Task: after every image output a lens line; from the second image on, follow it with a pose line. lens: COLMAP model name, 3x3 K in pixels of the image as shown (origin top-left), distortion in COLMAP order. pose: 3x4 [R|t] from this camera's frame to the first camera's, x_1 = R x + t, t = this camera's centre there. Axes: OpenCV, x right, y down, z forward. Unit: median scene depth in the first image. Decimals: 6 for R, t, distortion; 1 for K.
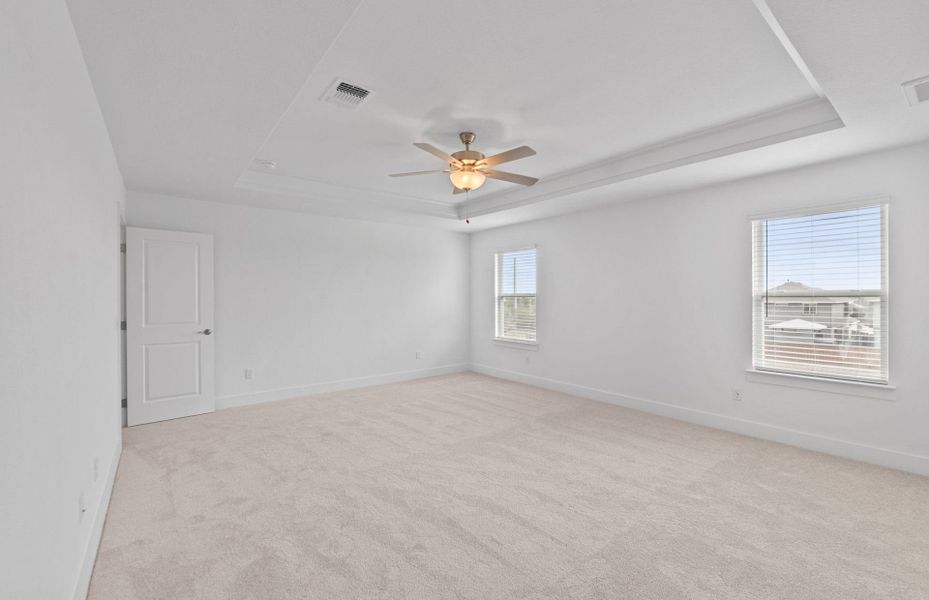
lens RADIAL K [[388.7, 0, 467.6], [0, 388.7, 296.5], [0, 0, 1]] dist [-0.000799, -0.000225]
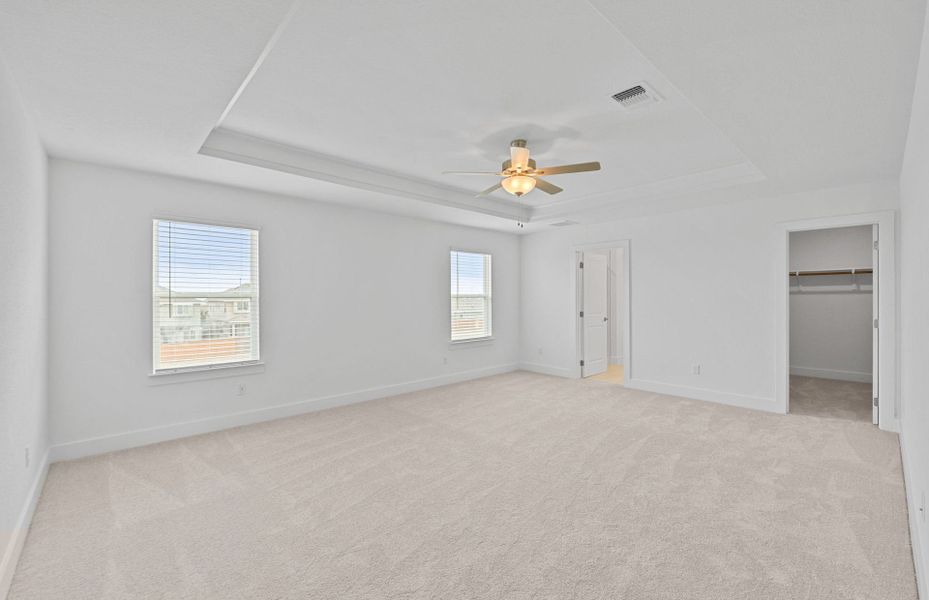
lens RADIAL K [[387.0, 0, 465.9], [0, 387.0, 291.2], [0, 0, 1]] dist [-0.003208, -0.000665]
pose [[-0.073522, 0.016552, 0.997156, -0.924495], [-0.002232, 0.999857, -0.016761, 0.002156], [-0.997291, -0.003458, -0.073475, 1.100936]]
